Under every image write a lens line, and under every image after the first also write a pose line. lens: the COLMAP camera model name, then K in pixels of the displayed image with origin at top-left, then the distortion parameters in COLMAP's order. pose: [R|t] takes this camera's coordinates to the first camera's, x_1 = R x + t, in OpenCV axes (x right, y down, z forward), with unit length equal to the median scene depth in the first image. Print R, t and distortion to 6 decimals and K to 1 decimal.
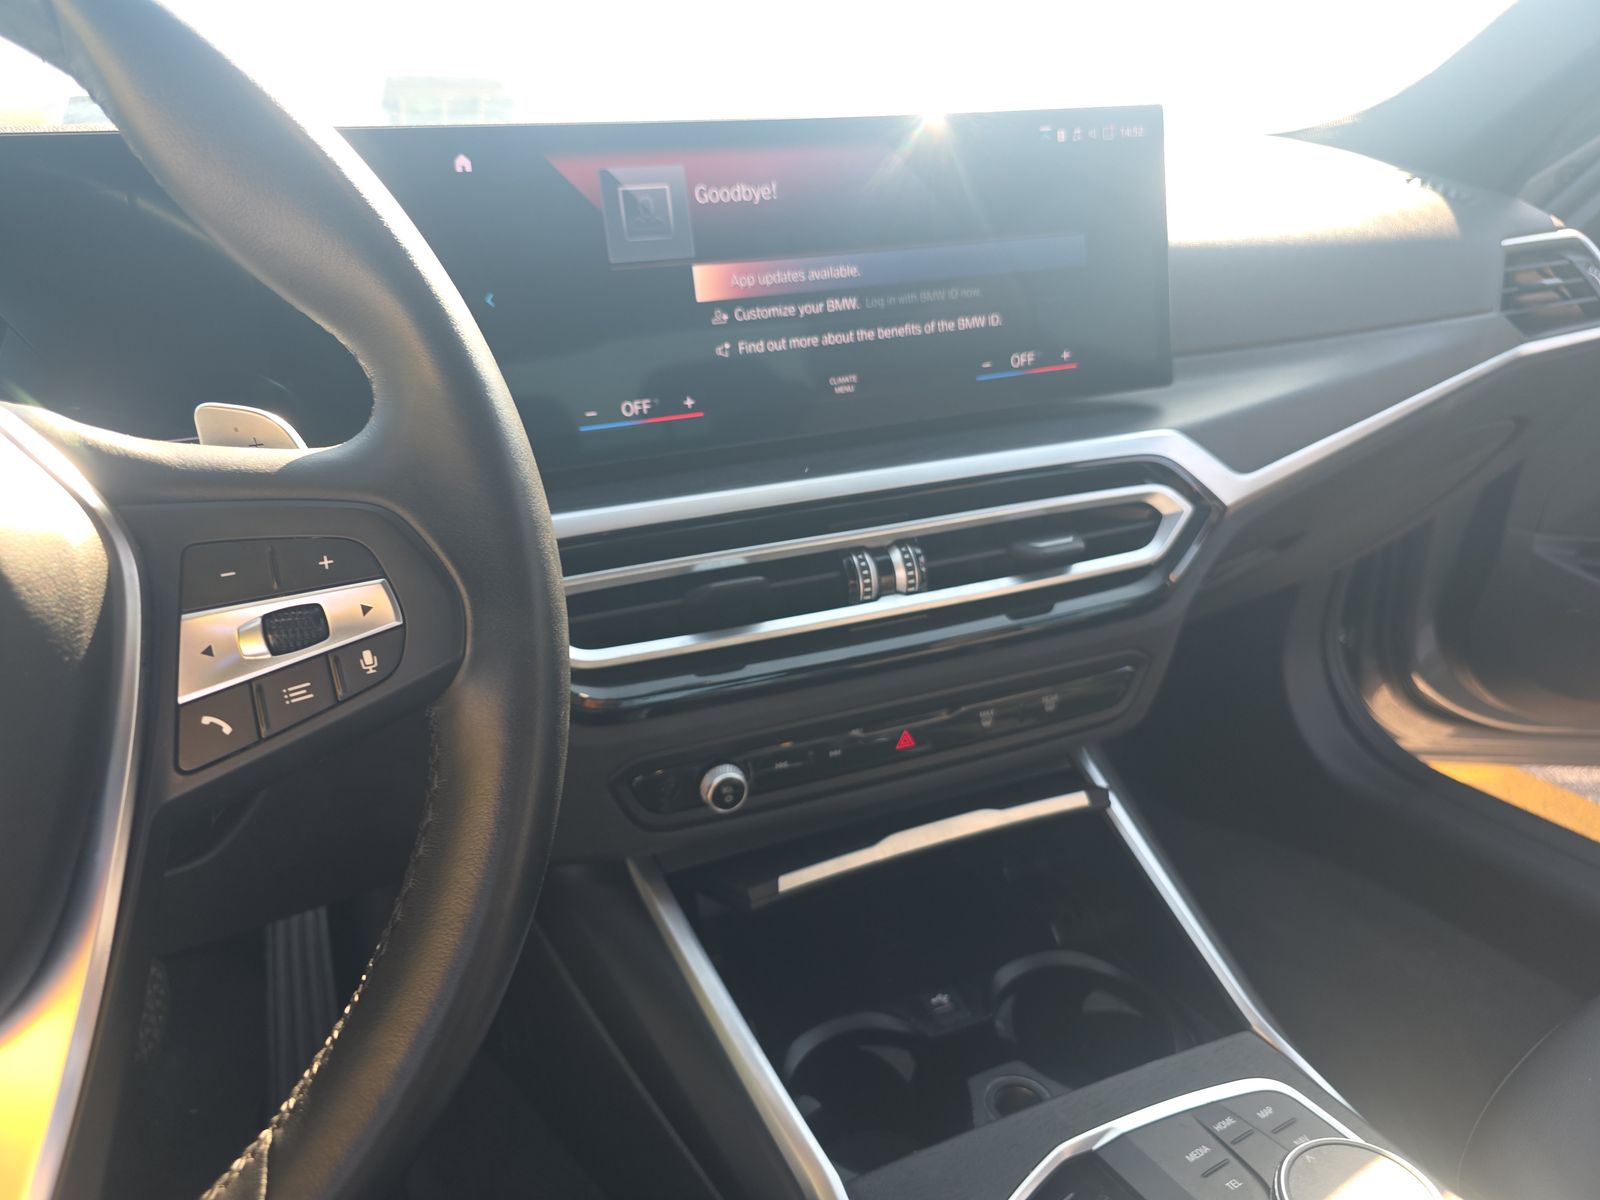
lens RADIAL K [[1100.0, 0, 797.1], [0, 1100.0, 595.4], [0, 0, 1]] dist [0.027706, -0.028254]
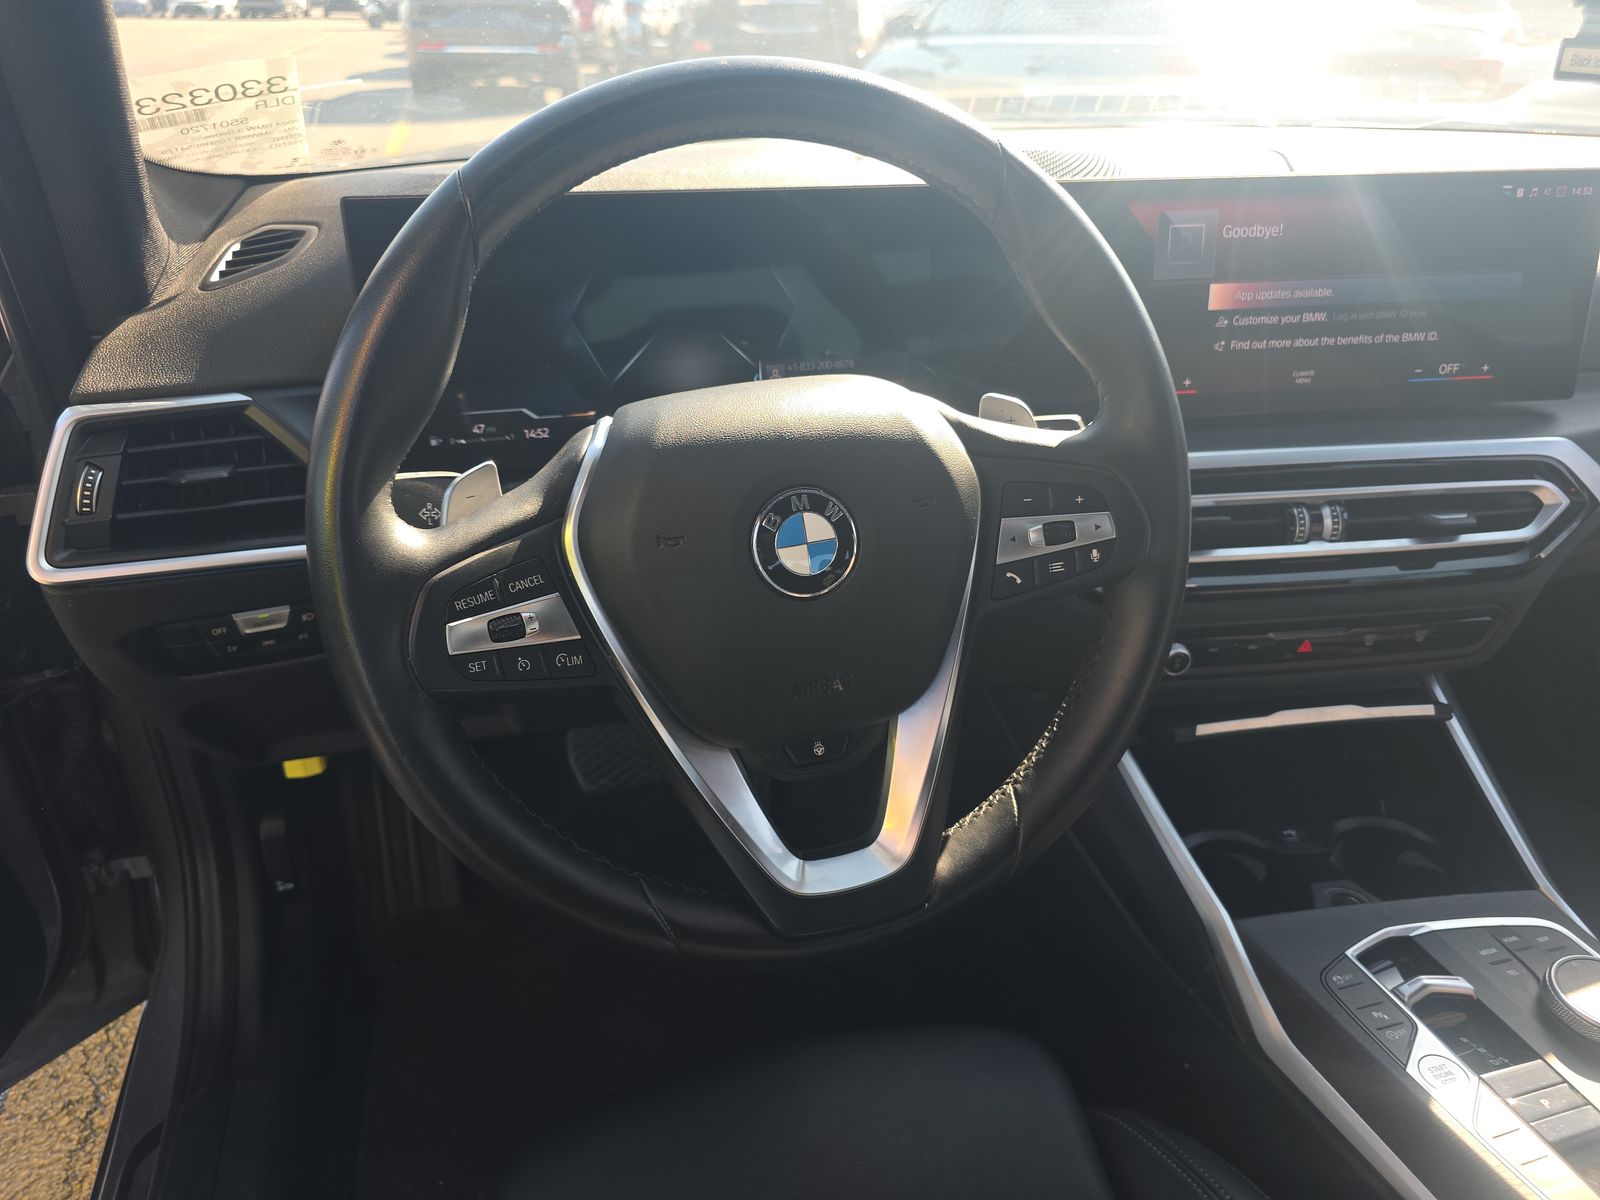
lens RADIAL K [[1100.0, 0, 788.9], [0, 1100.0, 613.2], [0, 0, 1]] dist [0.027706, -0.028254]
pose [[0.968491, 0.150149, -0.198695, -0.260291], [-0.124117, 0.982679, 0.137612, -0.018740], [0.215916, -0.108614, 0.970352, -0.480852]]
